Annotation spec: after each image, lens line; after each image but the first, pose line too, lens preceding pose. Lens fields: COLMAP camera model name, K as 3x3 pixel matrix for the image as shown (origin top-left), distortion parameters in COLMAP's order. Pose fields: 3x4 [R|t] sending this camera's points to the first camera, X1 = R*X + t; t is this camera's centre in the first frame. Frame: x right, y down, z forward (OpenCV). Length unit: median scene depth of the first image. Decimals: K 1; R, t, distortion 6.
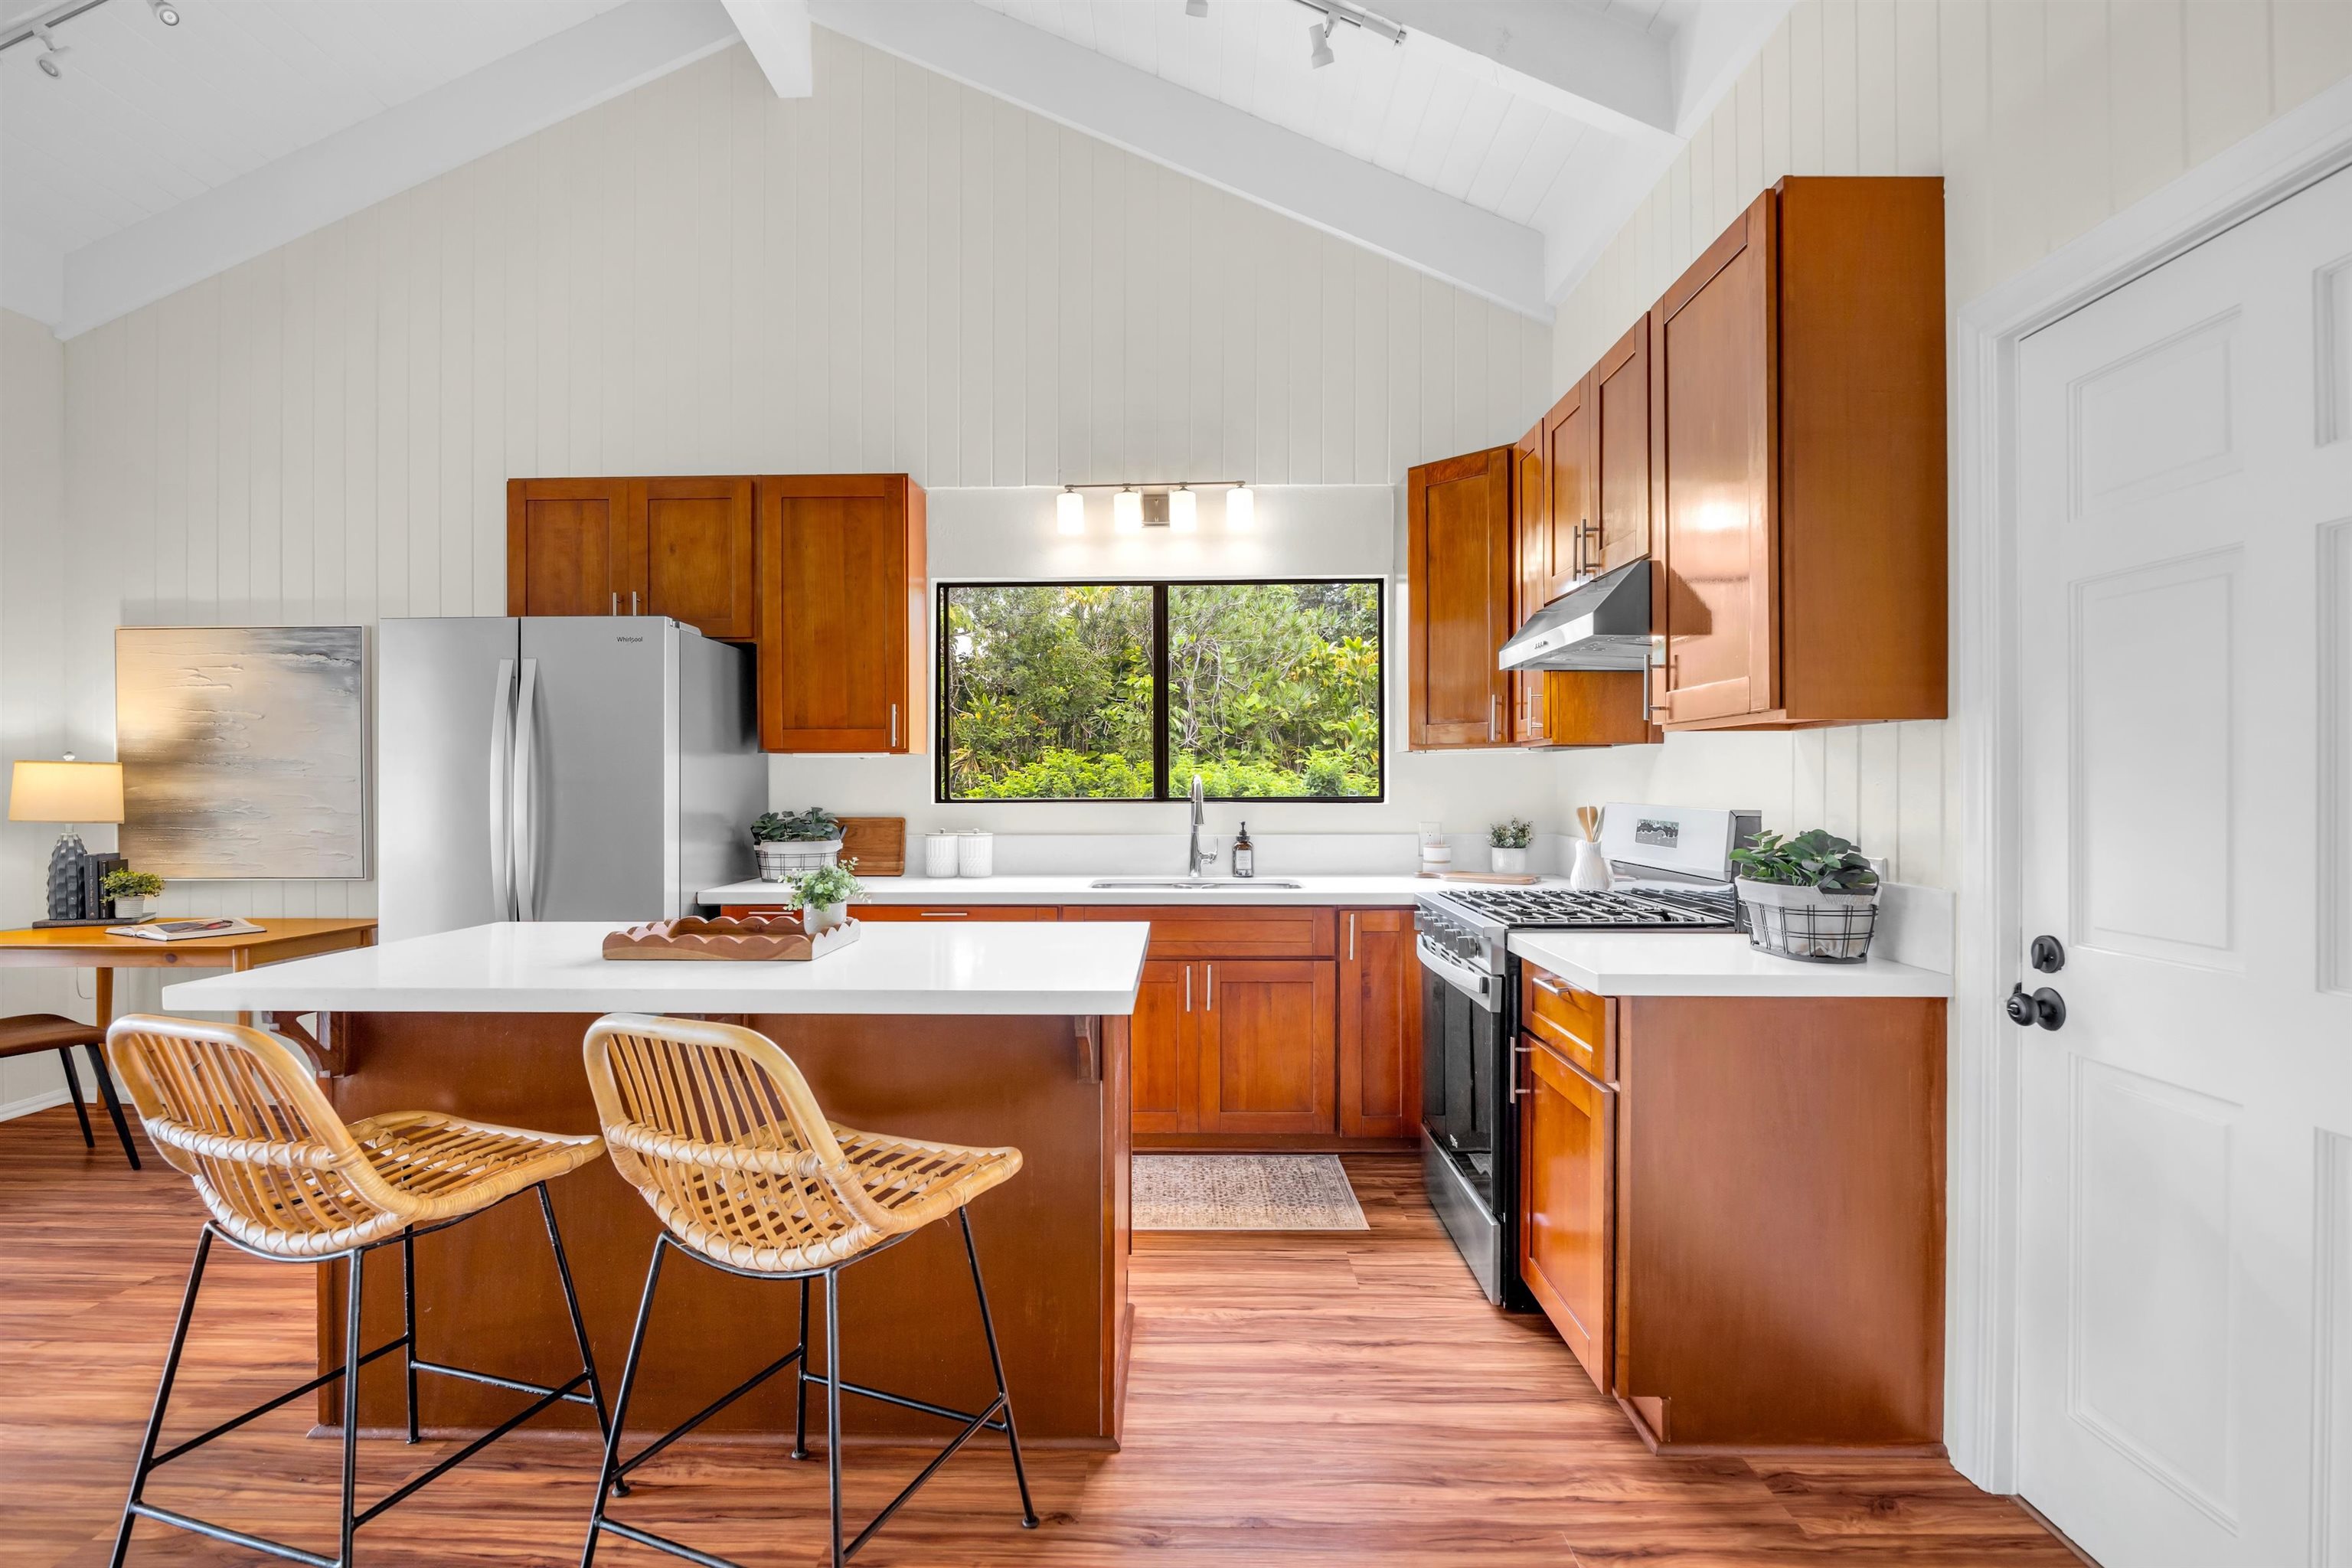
lens RADIAL K [[1097.6, 0, 1176.0], [0, 1097.6, 784.0], [0, 0, 1]] dist [-0.008900, -0.000555]
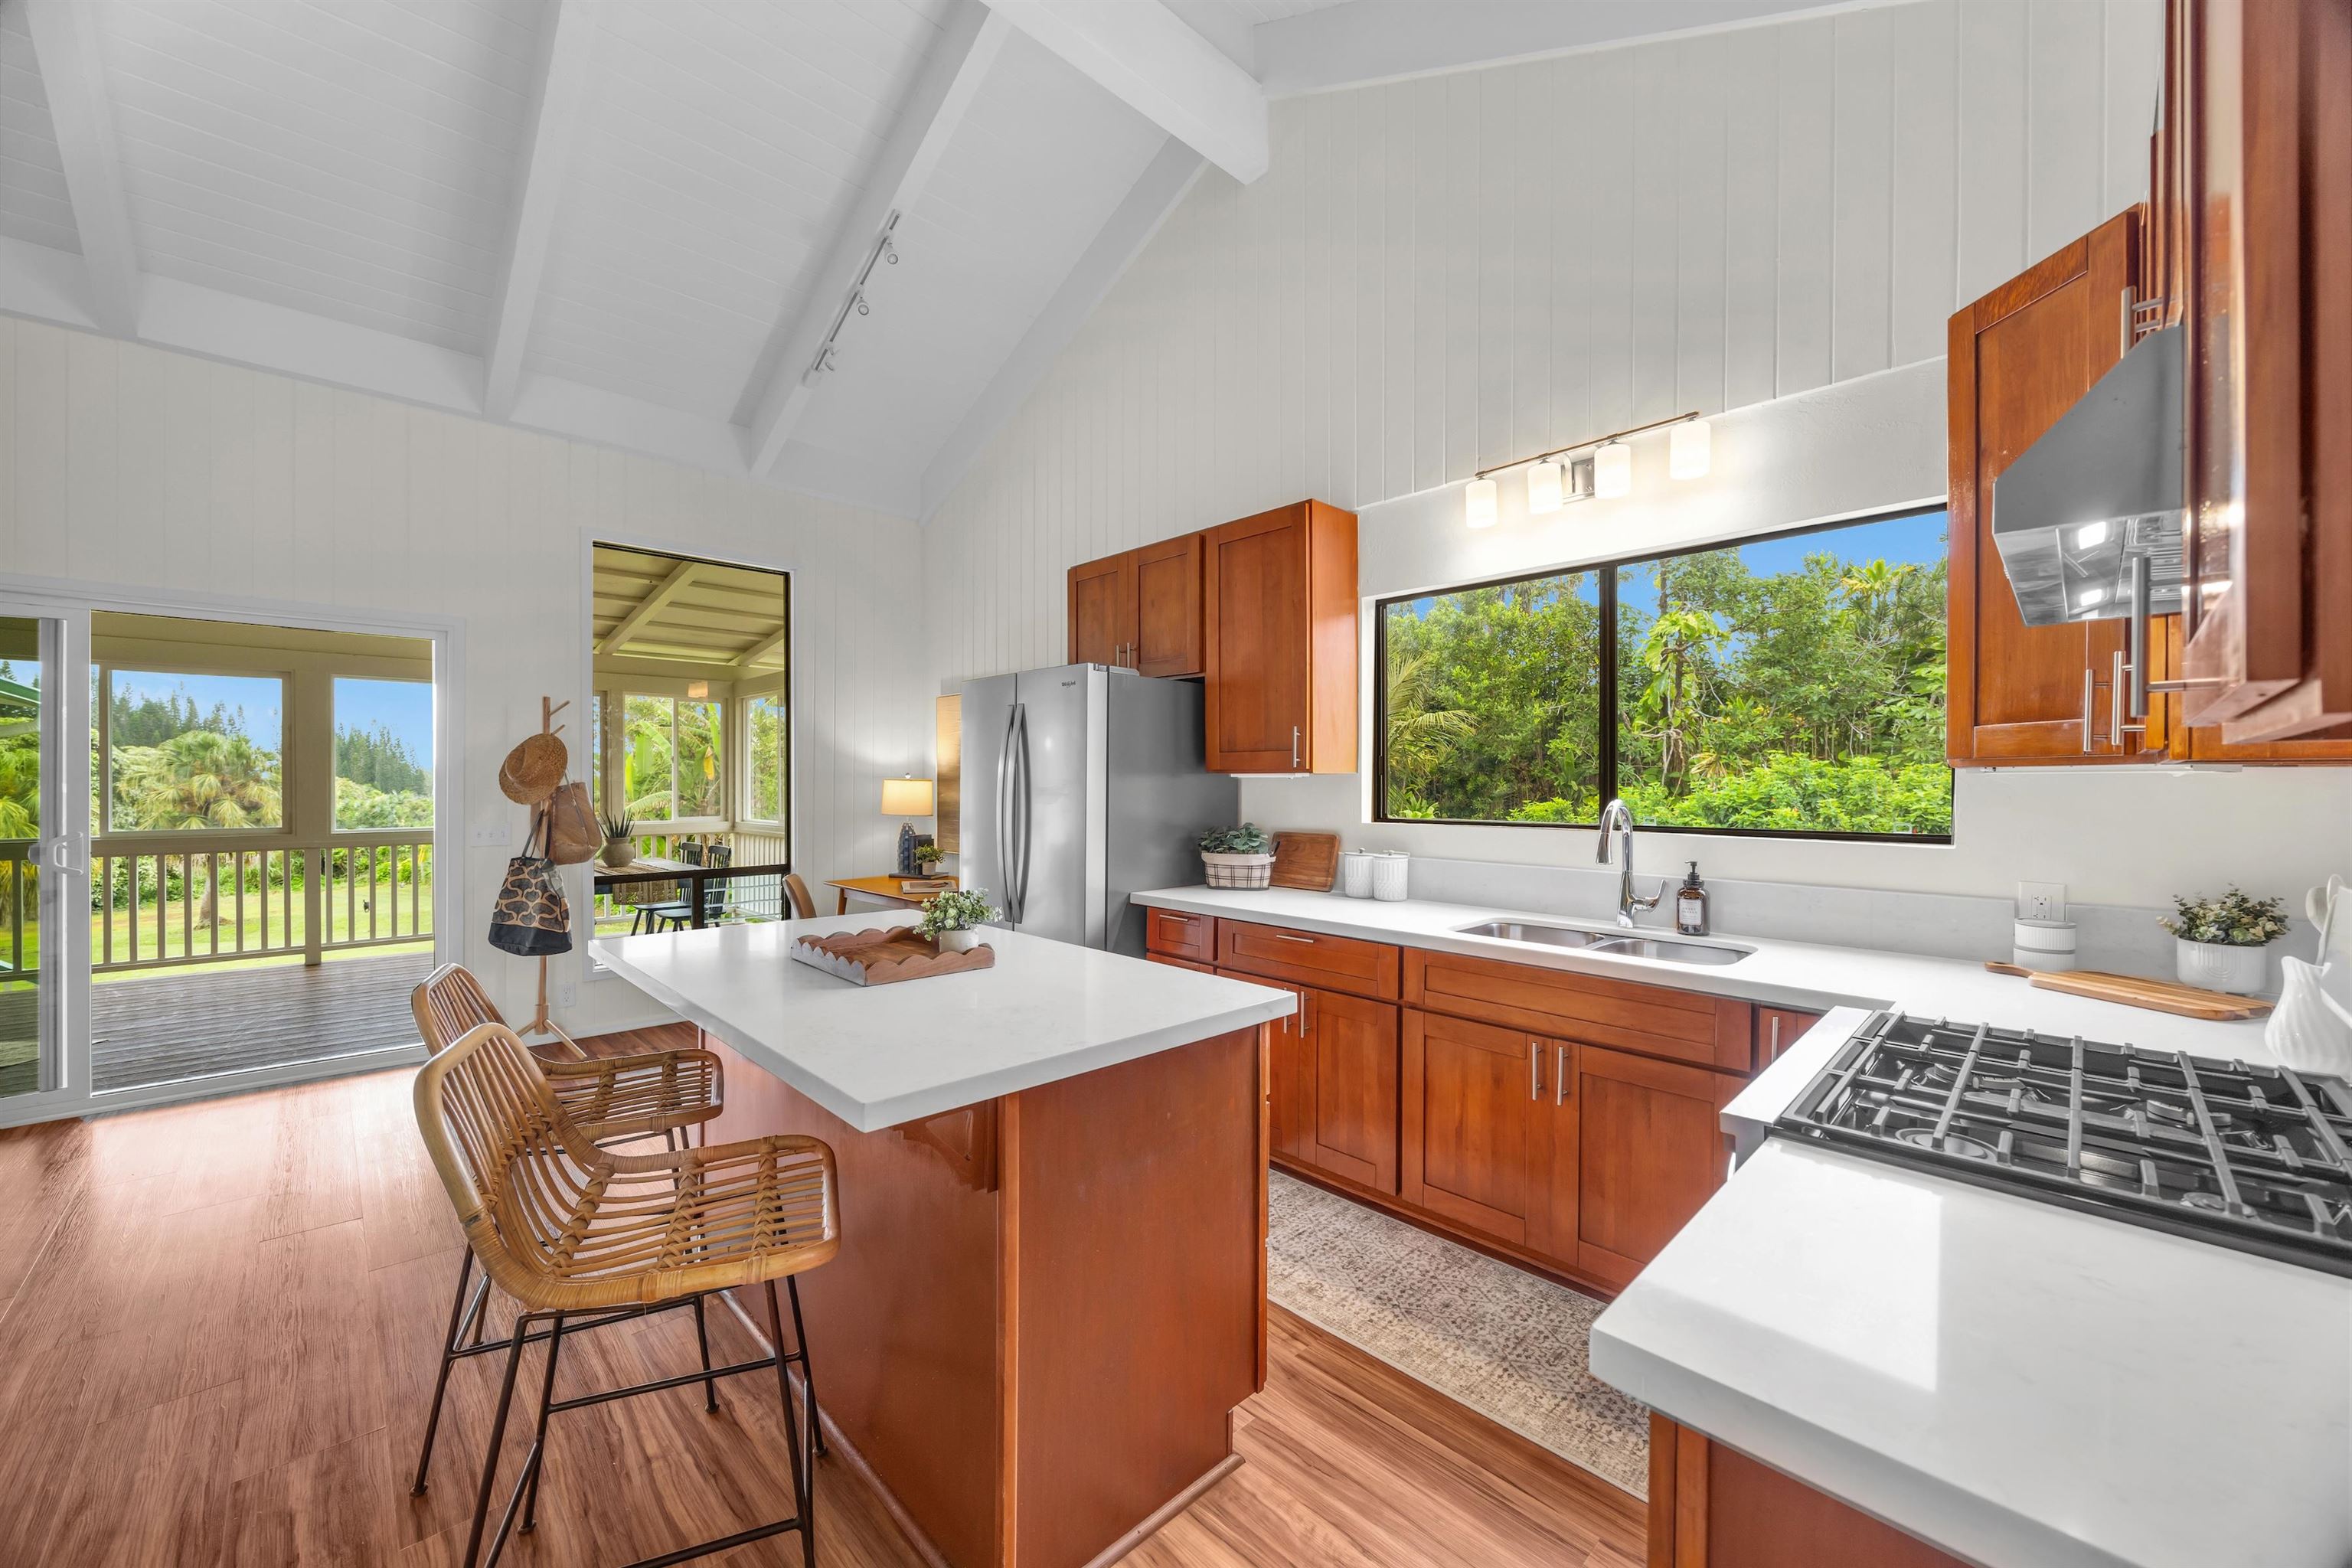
lens RADIAL K [[907.7, 0, 1166.1], [0, 907.7, 785.4], [0, 0, 1]] dist [-0.003857, -0.000337]
pose [[0.701022, 0.006905, -0.713106, 0.261752], [-0.005022, 0.999976, 0.004746, -0.020142], [0.713122, 0.000254, 0.701040, 0.313034]]
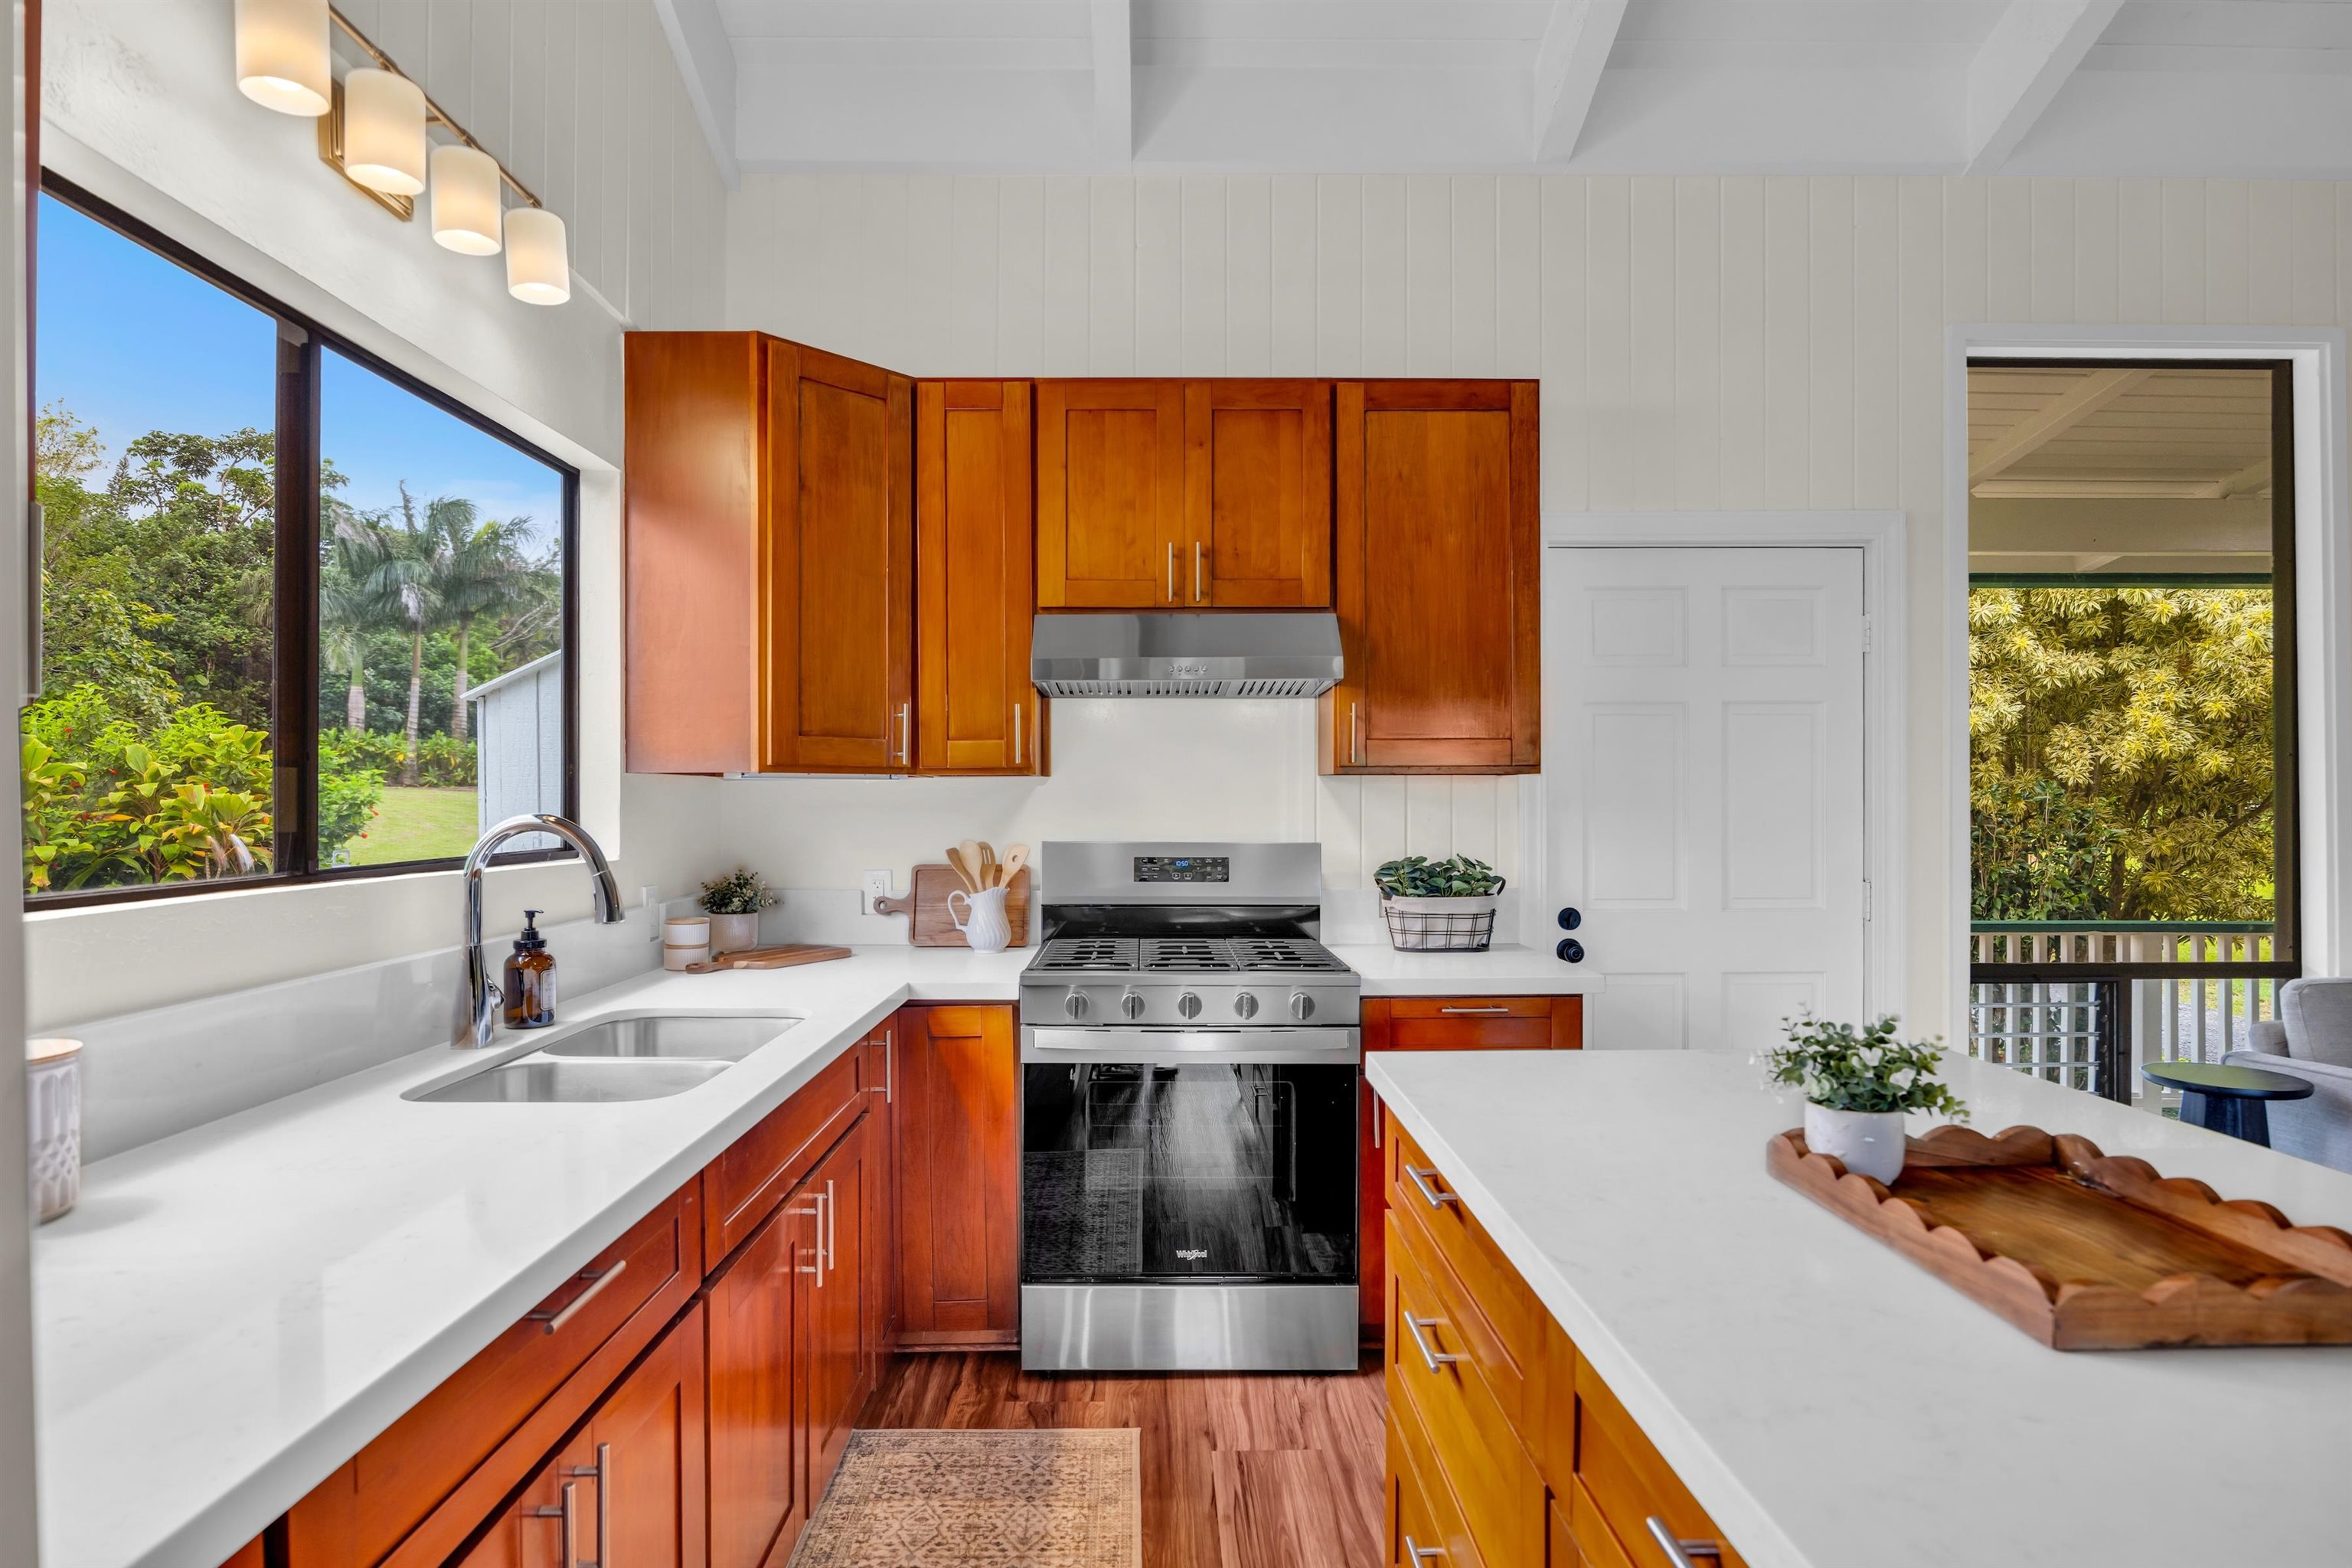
lens RADIAL K [[1216.7, 0, 1144.2], [0, 1216.7, 777.5], [0, 0, 1]] dist [-0.012637, -0.000600]
pose [[-0.018541, 0.009962, 0.999778, -0.493519], [-0.006423, 0.999929, -0.010083, -0.020804], [-0.999807, -0.006608, -0.018476, 0.771131]]
